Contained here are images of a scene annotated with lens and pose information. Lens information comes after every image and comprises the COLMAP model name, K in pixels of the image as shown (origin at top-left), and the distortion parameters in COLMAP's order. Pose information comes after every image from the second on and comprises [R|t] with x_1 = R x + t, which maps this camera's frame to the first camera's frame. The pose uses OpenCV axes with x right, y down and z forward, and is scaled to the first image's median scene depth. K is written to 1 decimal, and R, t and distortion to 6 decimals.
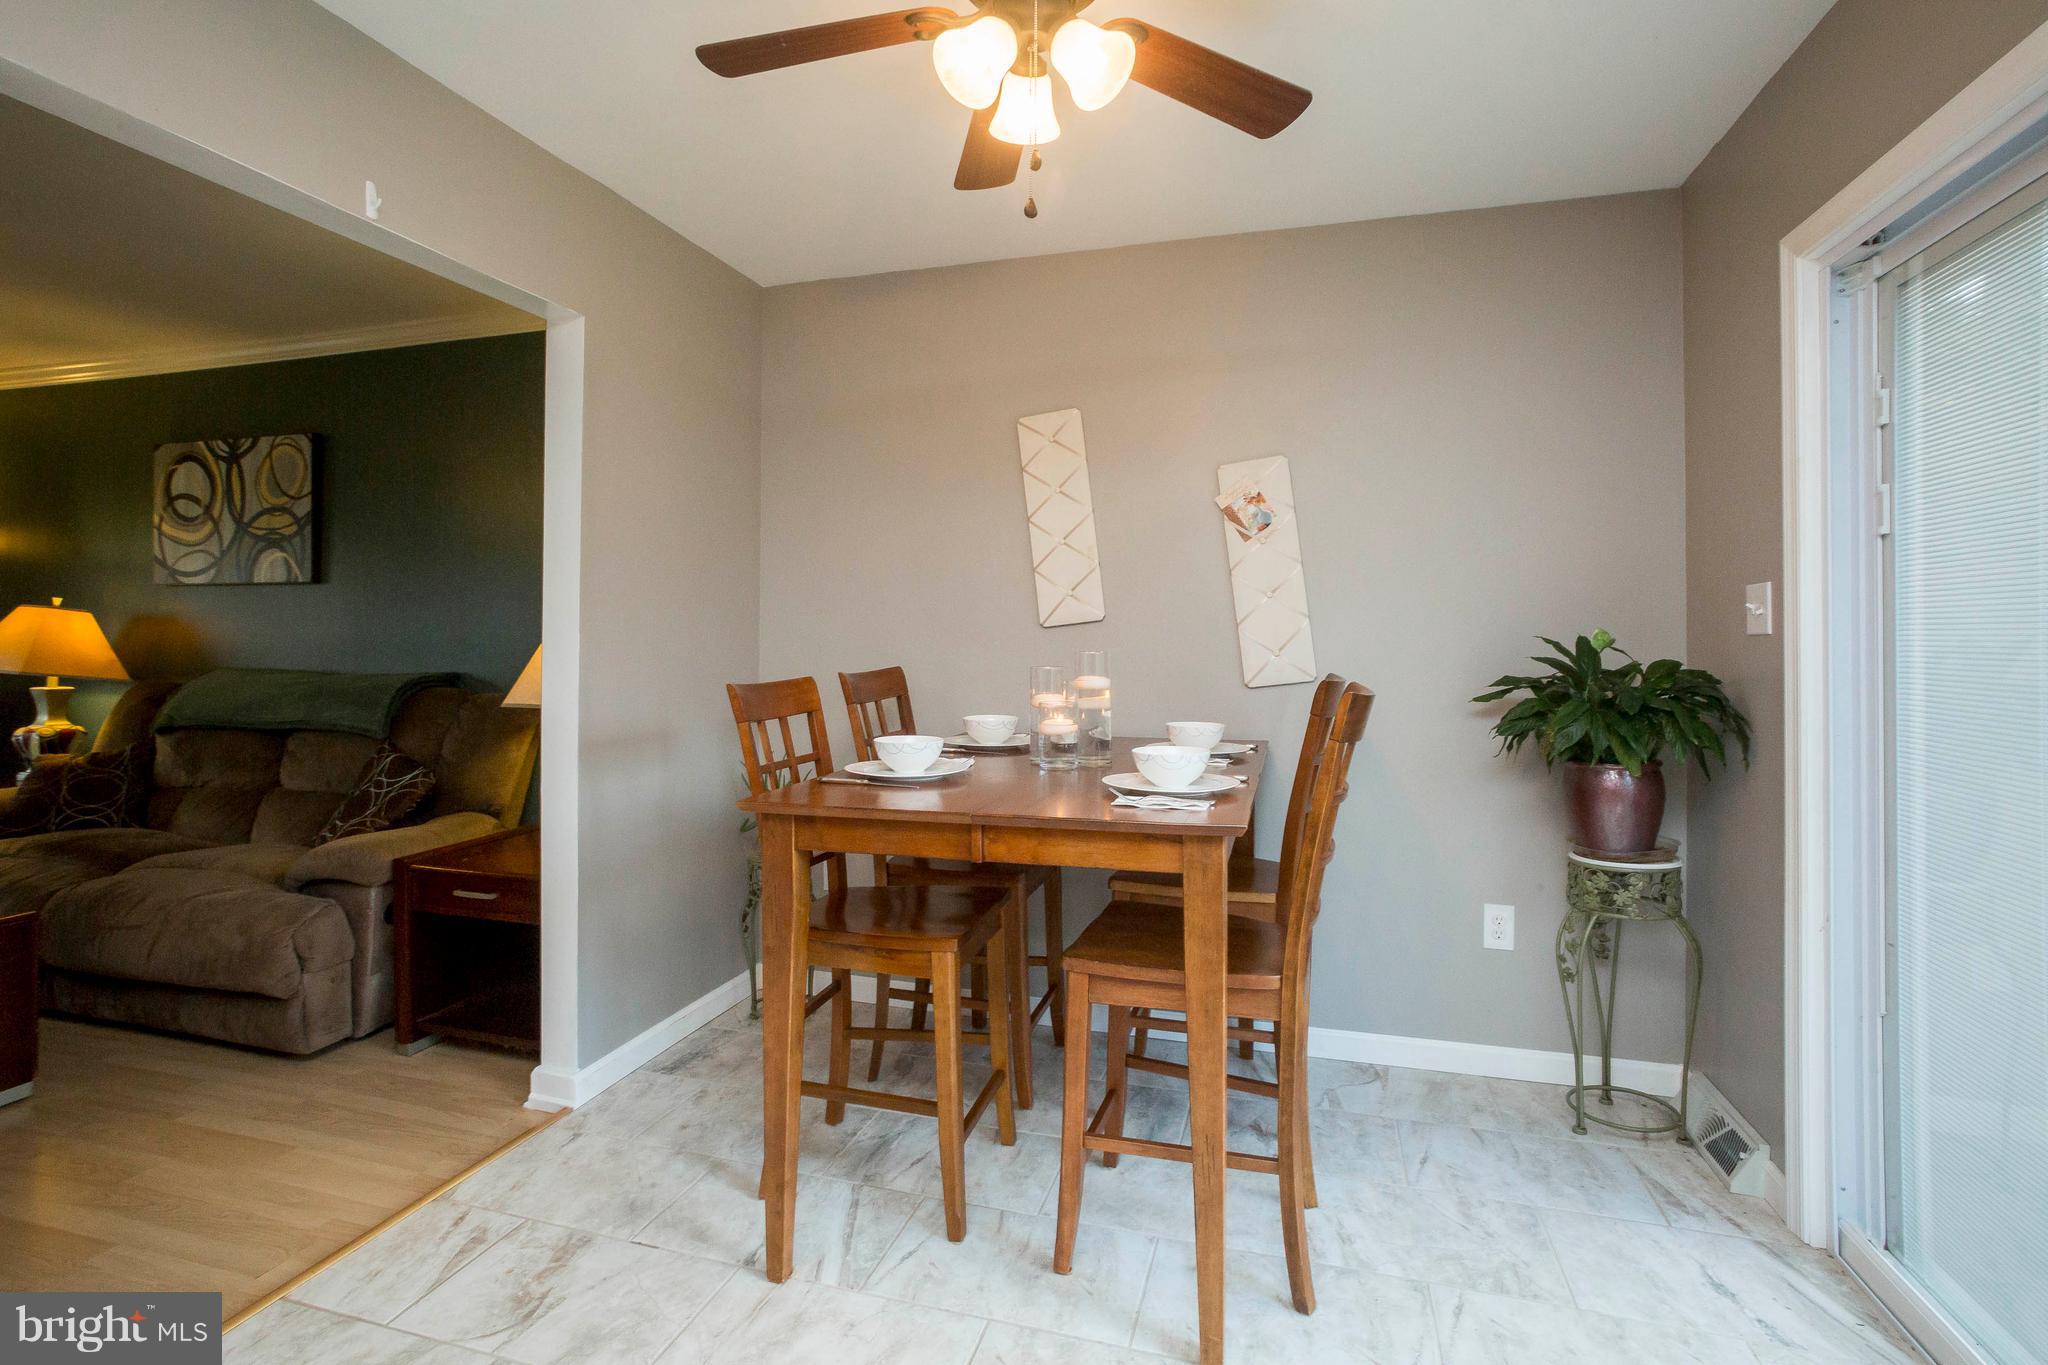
lens RADIAL K [[993.7, 0, 986.5], [0, 993.7, 646.5], [0, 0, 1]] dist [-0.069969, 0.041222]
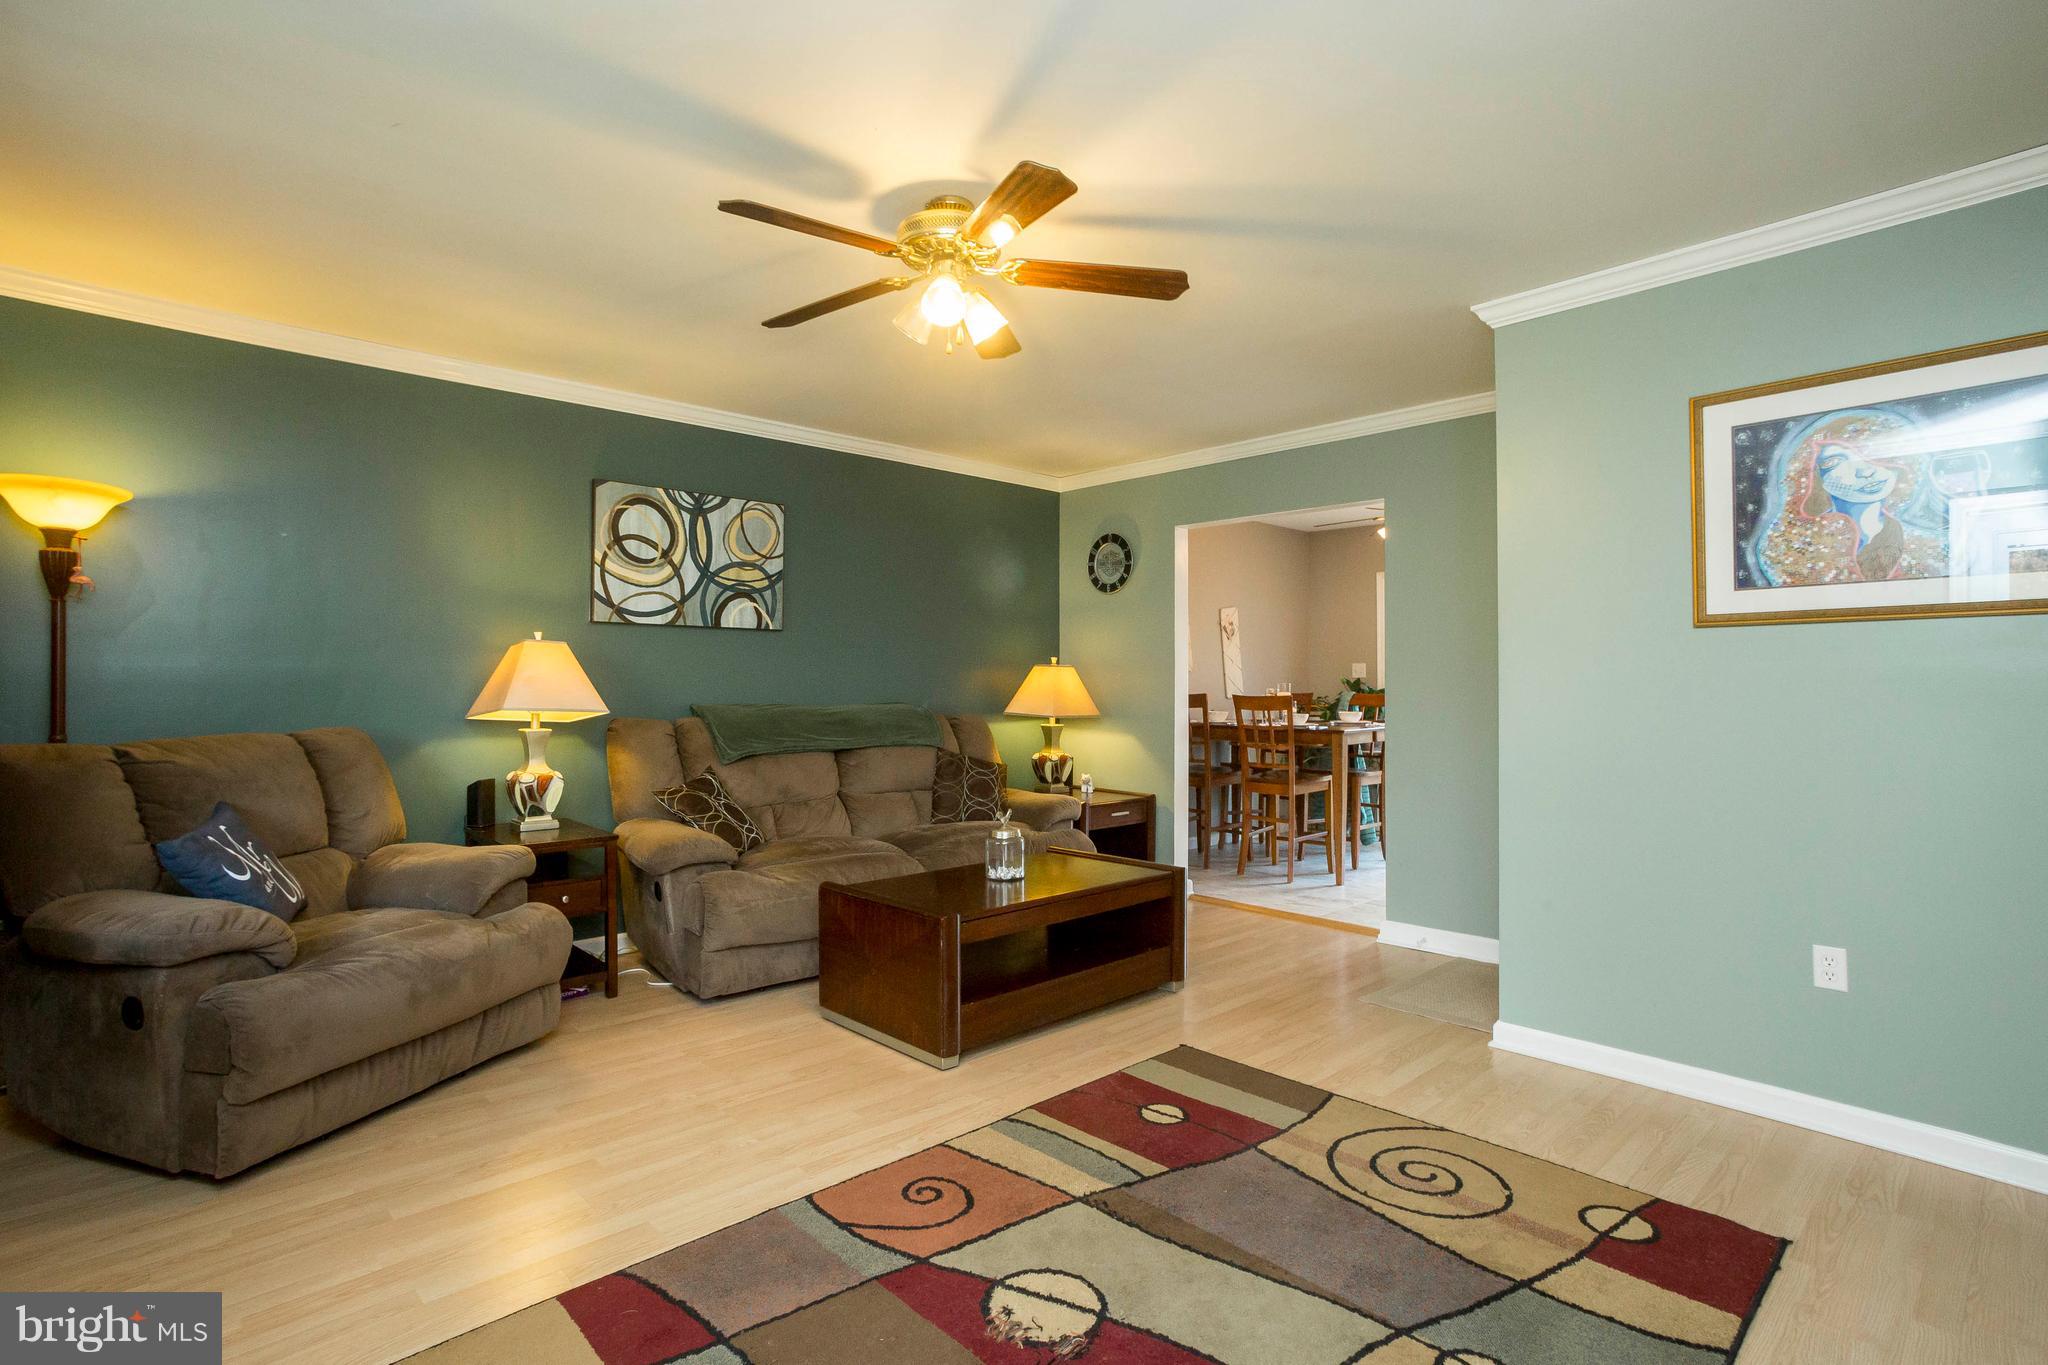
lens RADIAL K [[993.7, 0, 986.5], [0, 993.7, 646.5], [0, 0, 1]] dist [-0.069969, 0.041222]
pose [[0.516517, 0.018949, 0.856067, -1.557907], [-0.010821, 0.999820, -0.015602, -0.028300], [-0.856208, -0.001205, 0.516629, 0.145411]]
